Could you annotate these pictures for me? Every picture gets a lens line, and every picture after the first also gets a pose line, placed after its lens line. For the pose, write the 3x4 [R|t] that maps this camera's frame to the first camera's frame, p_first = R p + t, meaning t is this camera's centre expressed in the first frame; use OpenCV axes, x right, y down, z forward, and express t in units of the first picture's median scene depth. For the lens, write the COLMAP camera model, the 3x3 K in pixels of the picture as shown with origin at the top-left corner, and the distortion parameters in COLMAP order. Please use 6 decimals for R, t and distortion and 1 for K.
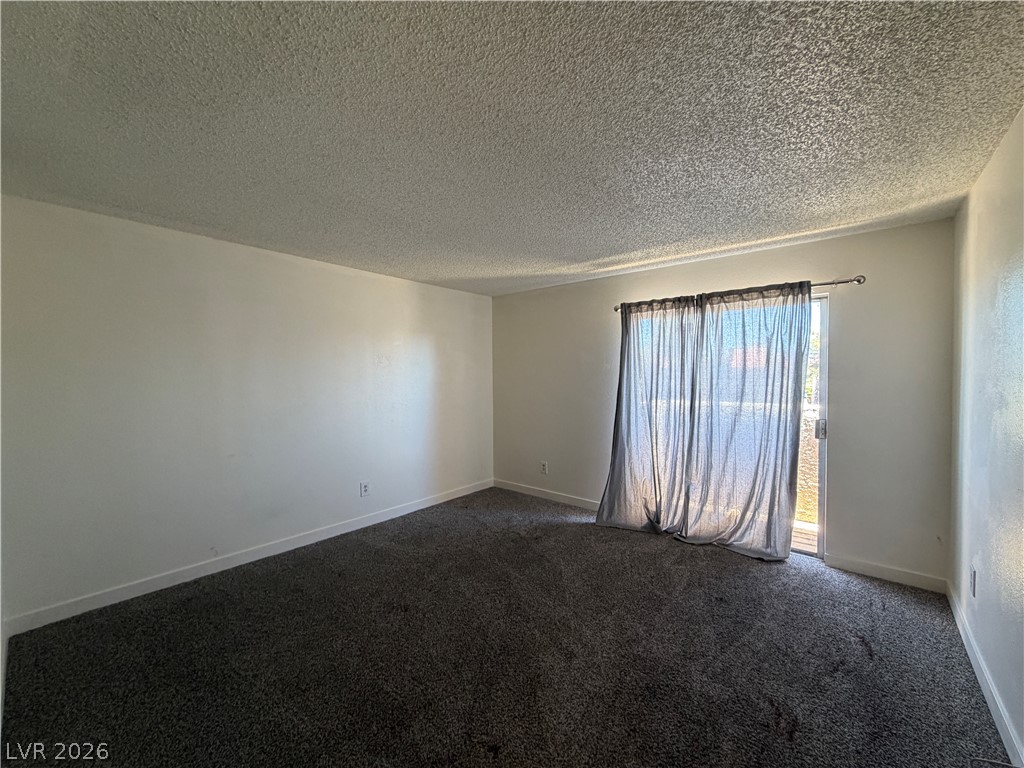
lens RADIAL K [[408.5, 0, 506.7], [0, 408.5, 385.6], [0, 0, 1]] dist [0.003884, 0.000317]
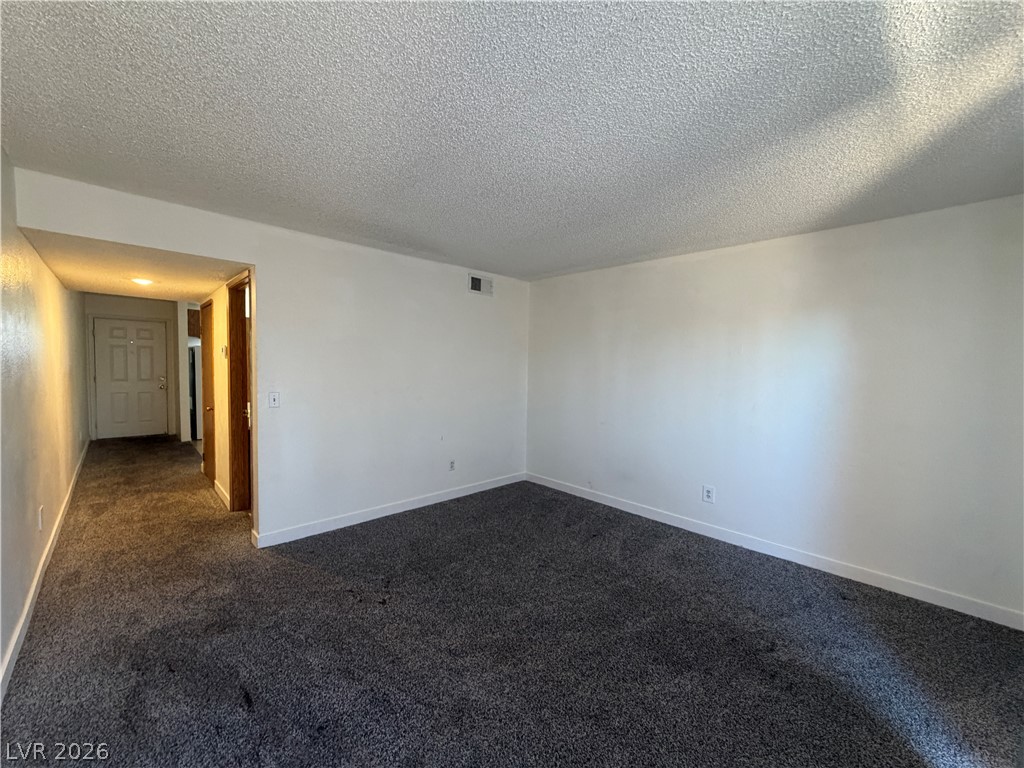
lens RADIAL K [[408.5, 0, 512.0], [0, 408.5, 383.4], [0, 0, 1]] dist [0.003884, 0.000317]
pose [[-0.069083, 0.056298, -0.996021, 0.566174], [-0.050829, 0.996911, 0.059874, -0.022505], [0.996315, 0.054763, -0.066008, 0.617728]]
